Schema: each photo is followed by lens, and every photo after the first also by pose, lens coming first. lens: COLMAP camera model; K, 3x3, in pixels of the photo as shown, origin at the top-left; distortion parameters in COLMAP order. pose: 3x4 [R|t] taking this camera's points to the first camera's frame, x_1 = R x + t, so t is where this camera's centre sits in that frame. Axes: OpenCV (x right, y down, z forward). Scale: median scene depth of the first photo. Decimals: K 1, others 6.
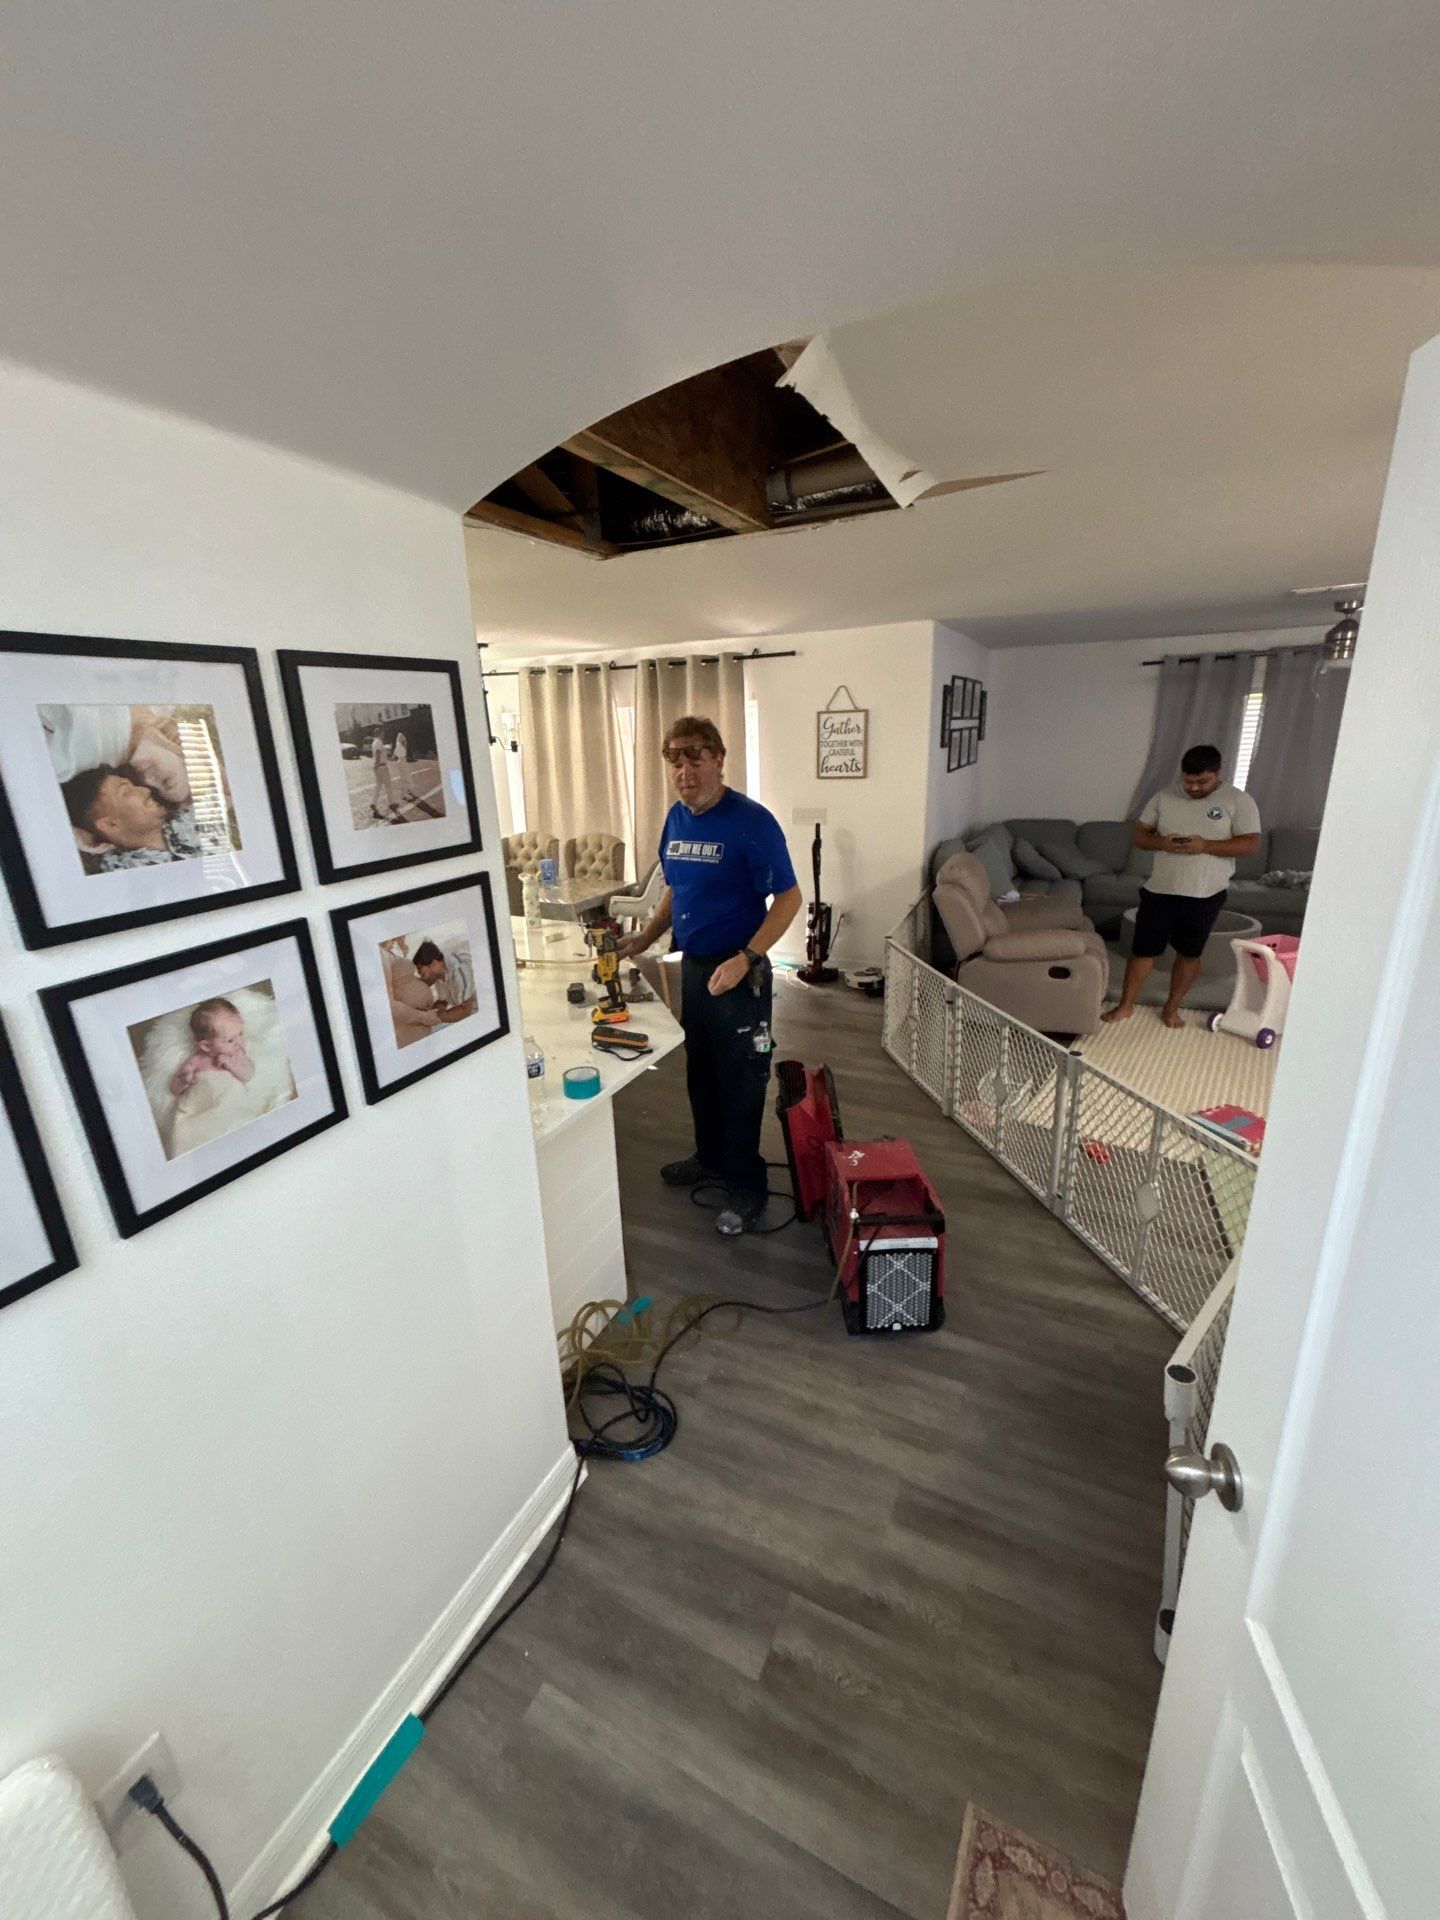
lens RADIAL K [[762.0, 0, 727.4], [0, 762.0, 961.7], [0, 0, 1]] dist [0.003212, 0.000022]
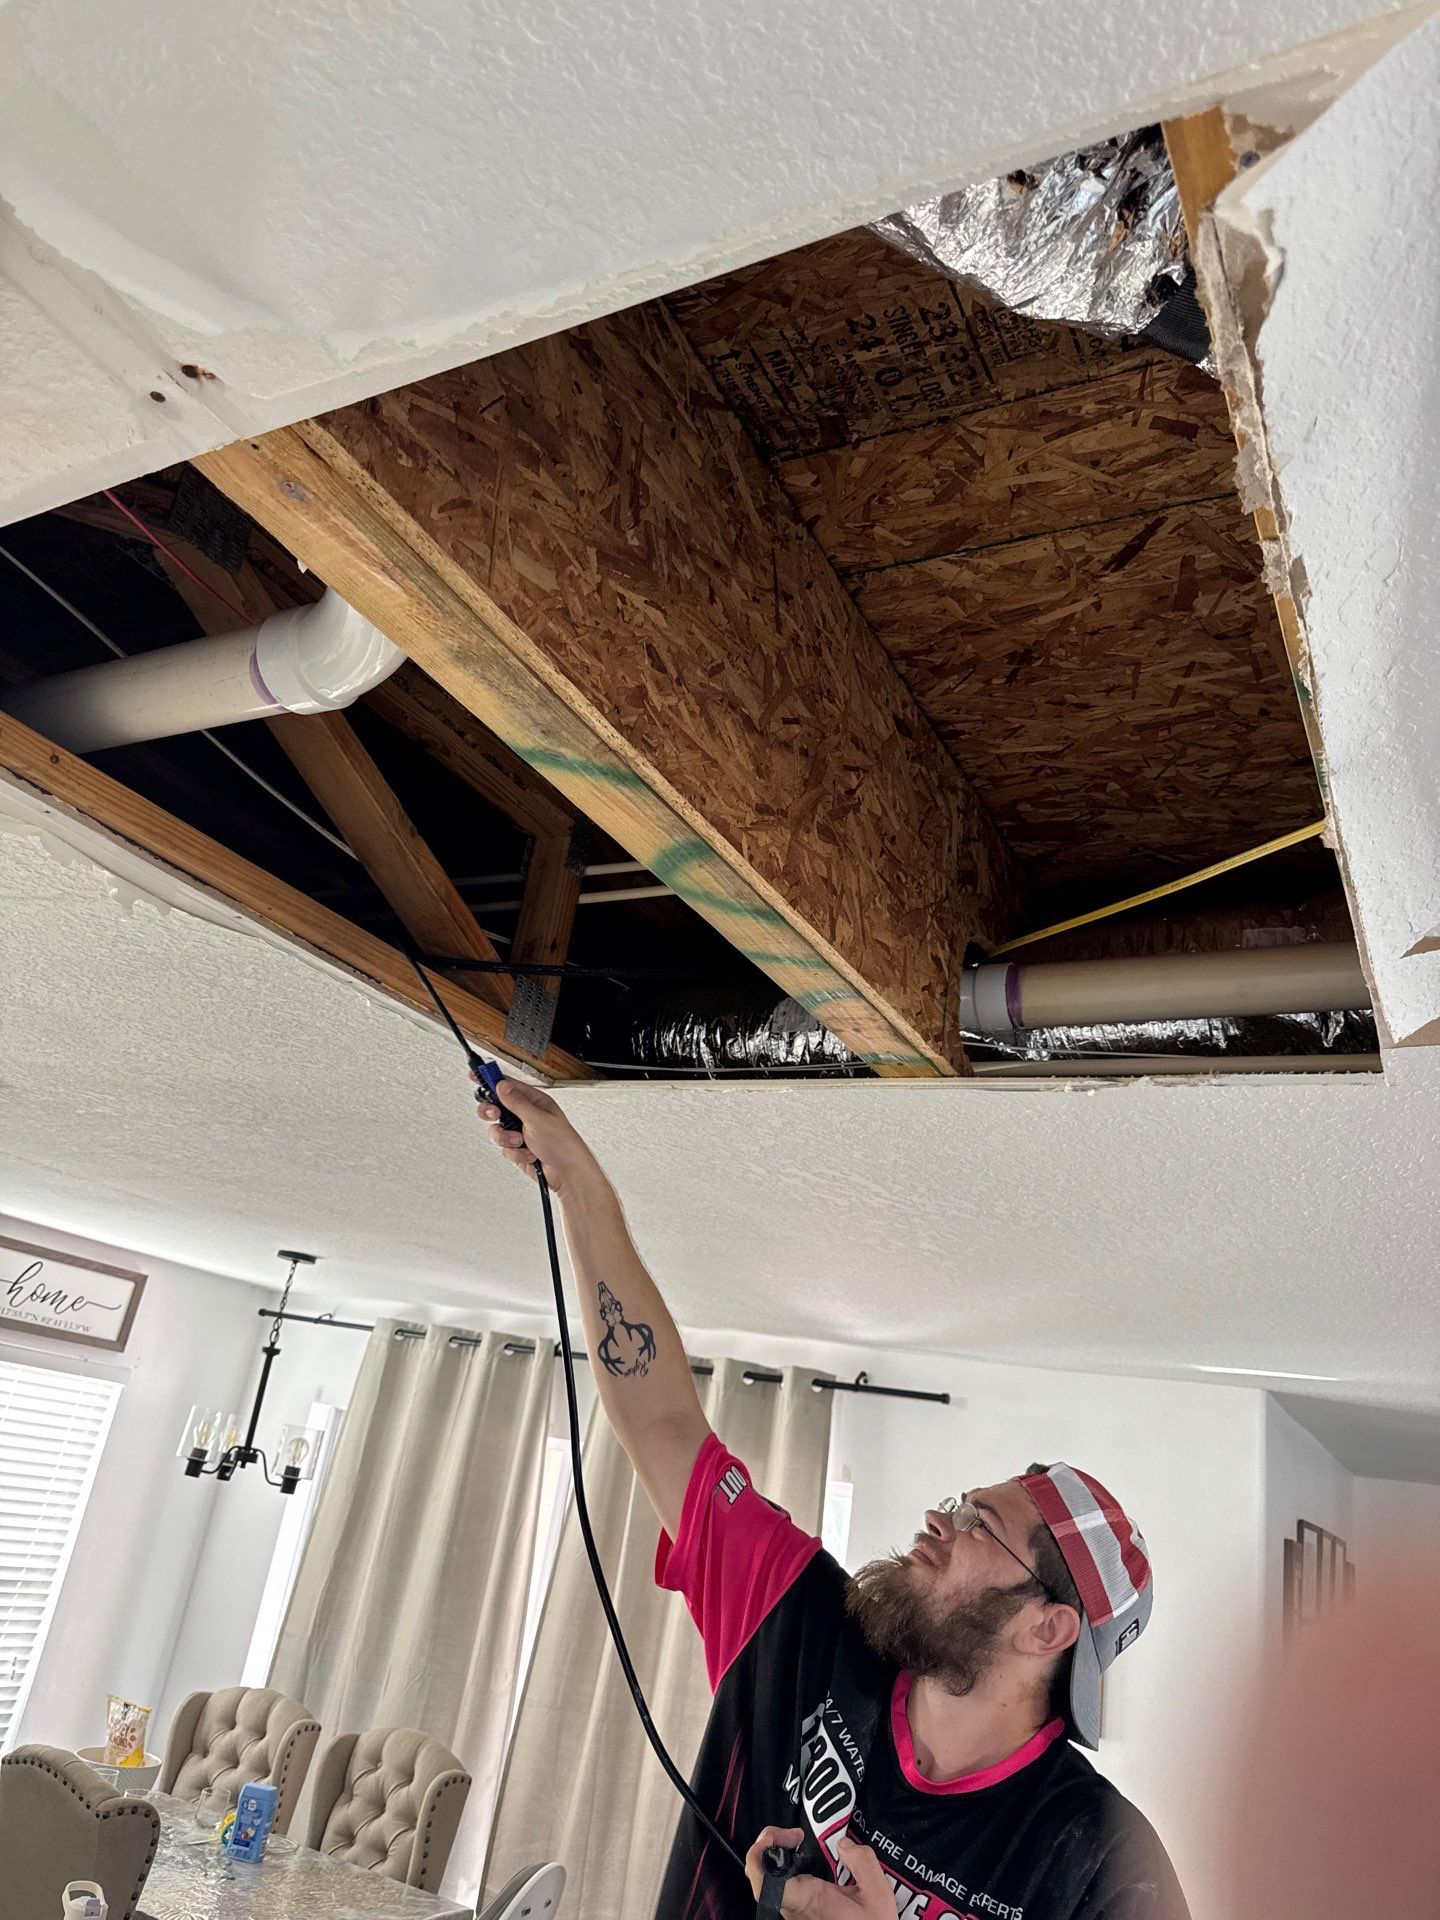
lens RADIAL K [[1378.1, 0, 726.0], [0, 1378.1, 962.0], [0, 0, 1]] dist [0.025515, -0.008909]
pose [[0.981399, 0.162459, -0.102293, 0.000286], [-0.190830, 0.767248, -0.612303, -0.067063], [-0.020990, 0.620434, 0.783978, 0.177311]]
